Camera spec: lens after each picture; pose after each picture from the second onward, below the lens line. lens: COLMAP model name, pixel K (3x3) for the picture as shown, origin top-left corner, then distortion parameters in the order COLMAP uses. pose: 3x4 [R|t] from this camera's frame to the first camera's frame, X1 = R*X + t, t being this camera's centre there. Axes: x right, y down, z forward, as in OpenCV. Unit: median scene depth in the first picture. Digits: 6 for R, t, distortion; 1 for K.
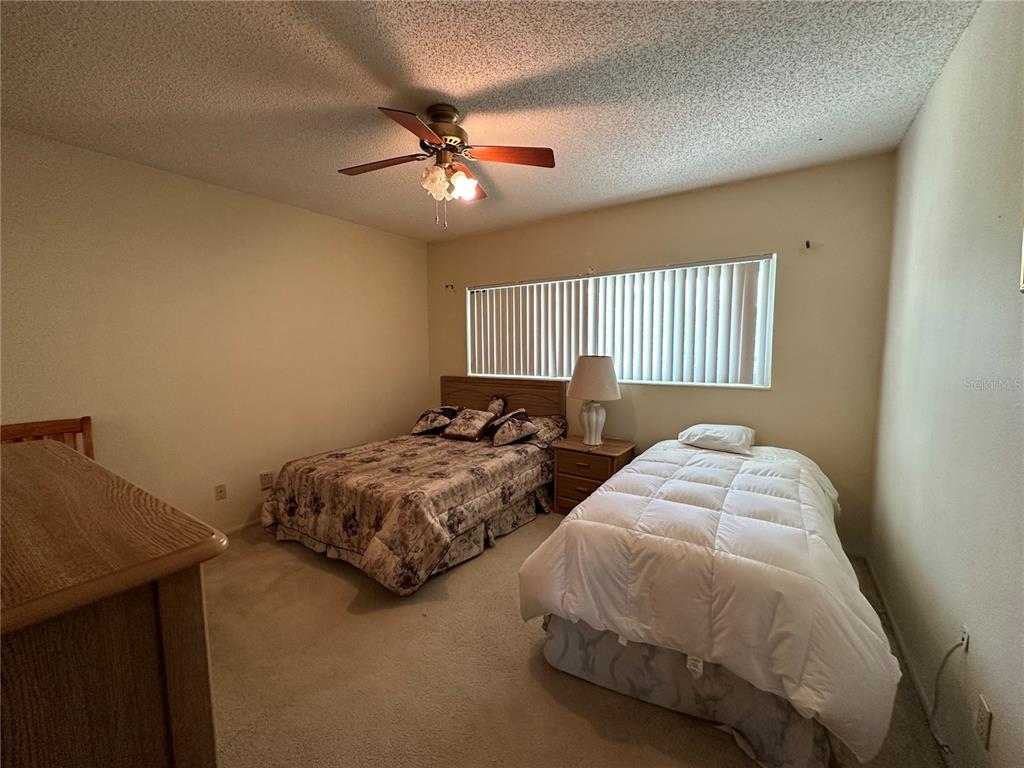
lens RADIAL K [[407.0, 0, 514.4], [0, 407.0, 386.8], [0, 0, 1]] dist [0.001038, -0.000639]
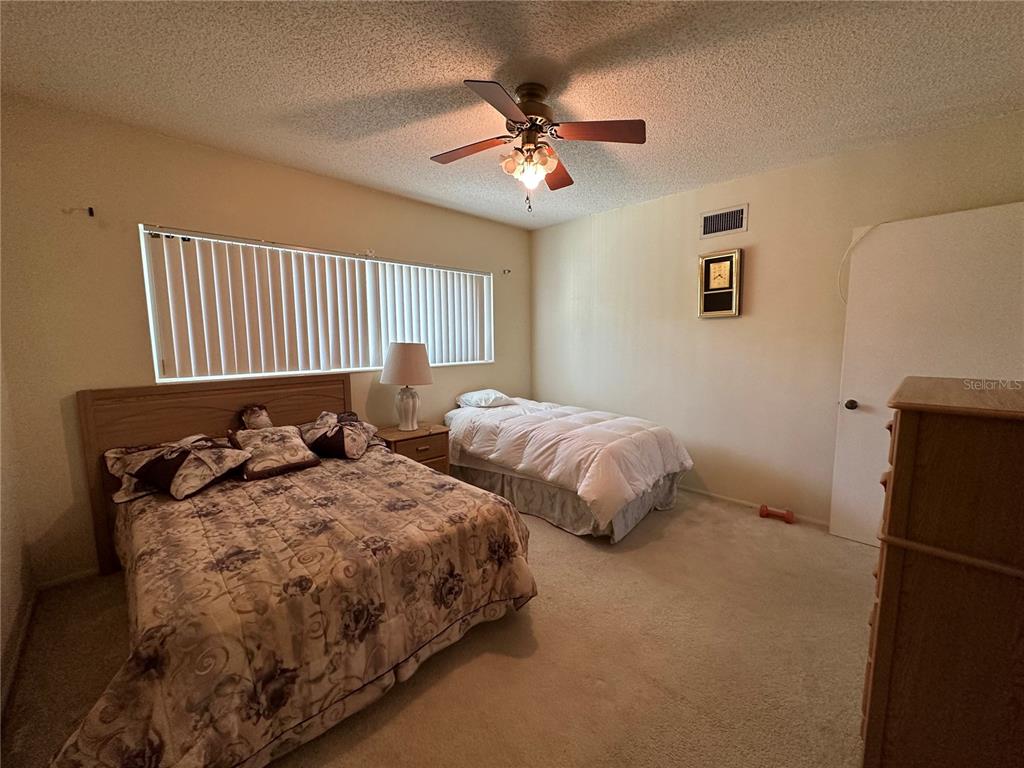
lens RADIAL K [[407.0, 0, 515.5], [0, 407.0, 382.1], [0, 0, 1]] dist [0.001038, -0.000639]
pose [[0.206994, -0.103416, 0.972861, -0.819816], [0.093211, 0.991959, 0.085614, -0.043890], [-0.973892, 0.072960, 0.214969, 0.584400]]
